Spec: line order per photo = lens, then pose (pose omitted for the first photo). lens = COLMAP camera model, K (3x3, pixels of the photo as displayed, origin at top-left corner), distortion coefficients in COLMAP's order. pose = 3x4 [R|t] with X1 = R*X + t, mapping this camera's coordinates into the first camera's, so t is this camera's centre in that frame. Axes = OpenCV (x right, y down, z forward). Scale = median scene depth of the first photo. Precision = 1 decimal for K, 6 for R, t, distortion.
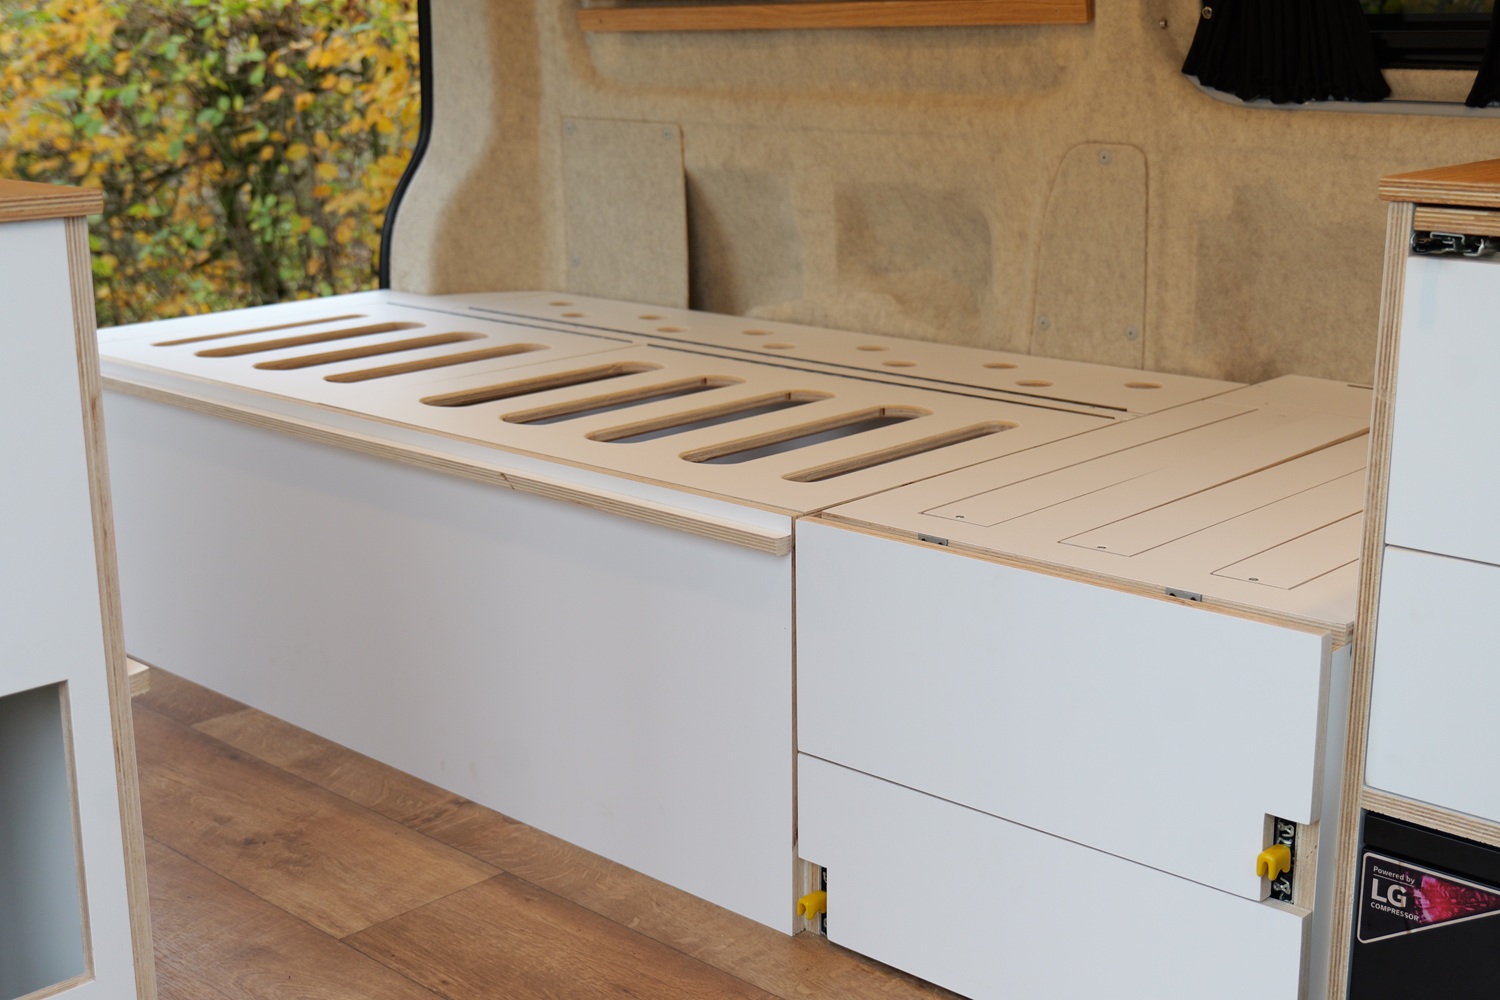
lens RADIAL K [[1932.6, 0, 762.3], [0, 1932.6, 510.2], [0, 0, 1]] dist [-0.007861, 0.000000]
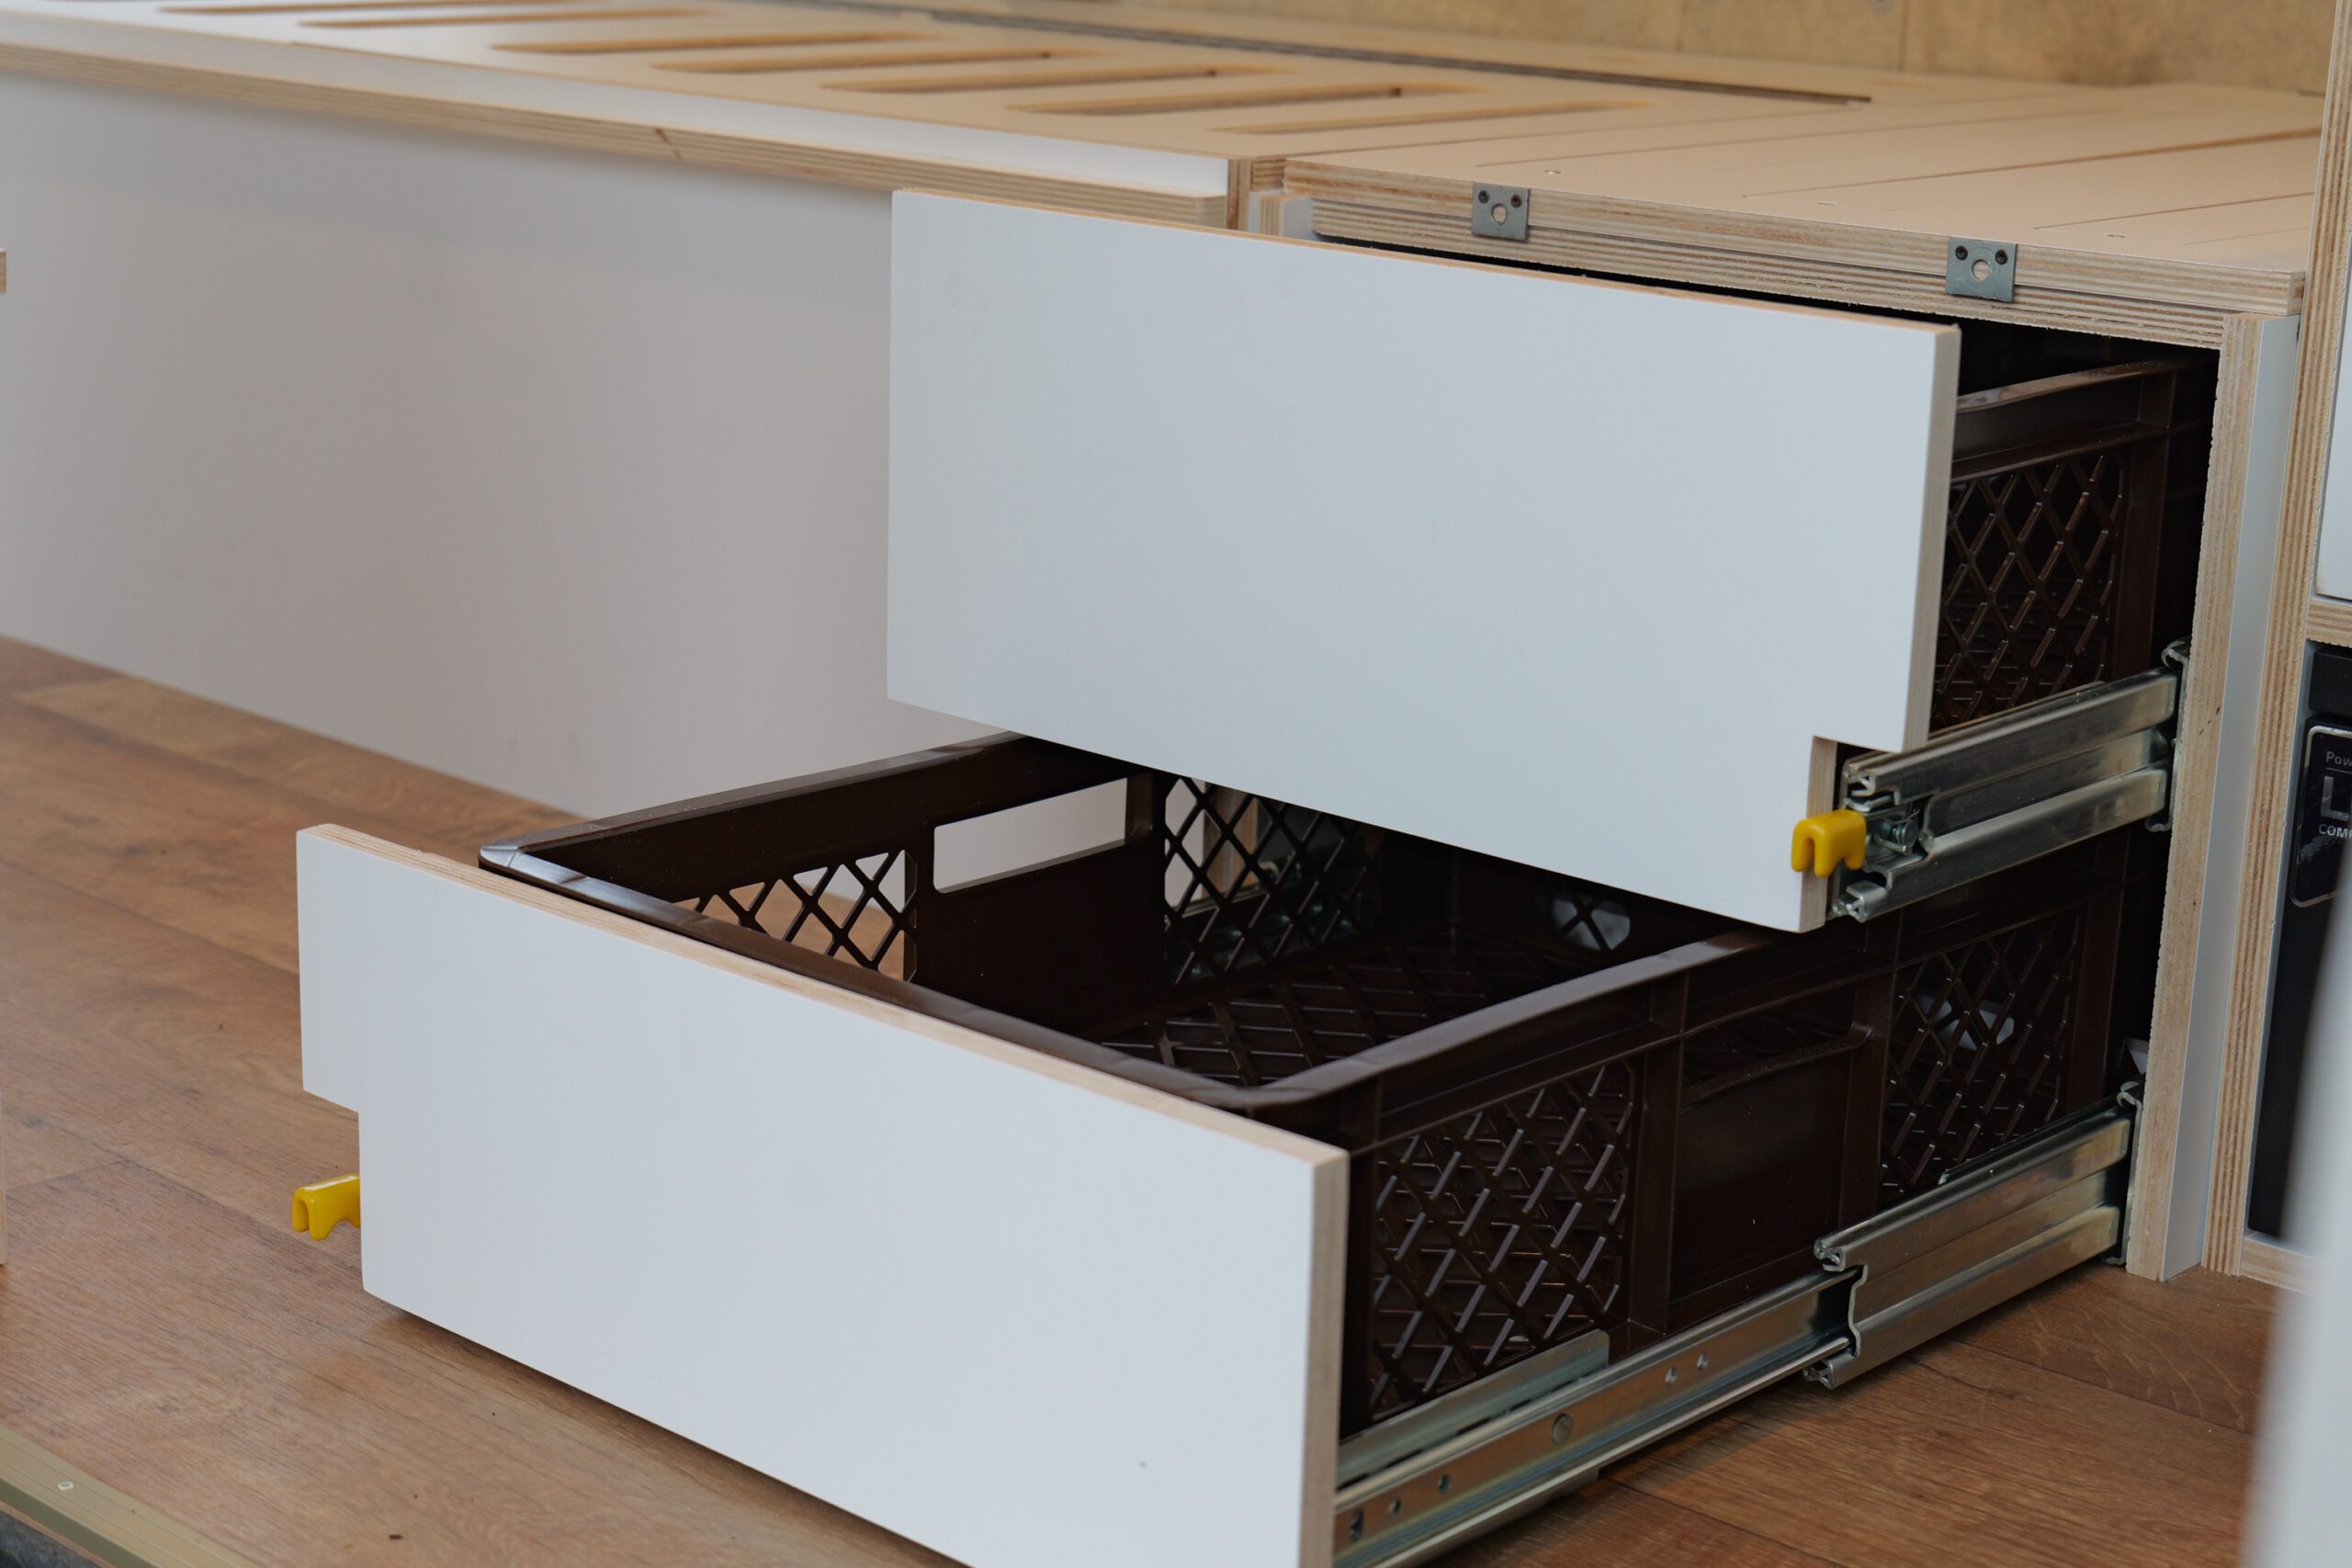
lens RADIAL K [[3917.2, 0, 1158.2], [0, 3917.2, 783.4], [0, 0, 1]] dist [-0.009748, 0.000000]
pose [[0.999221, 0.035403, 0.017463, -0.013776], [-0.035475, 0.999363, 0.003808, 0.144975], [-0.017317, -0.004425, 0.999840, -0.042690]]
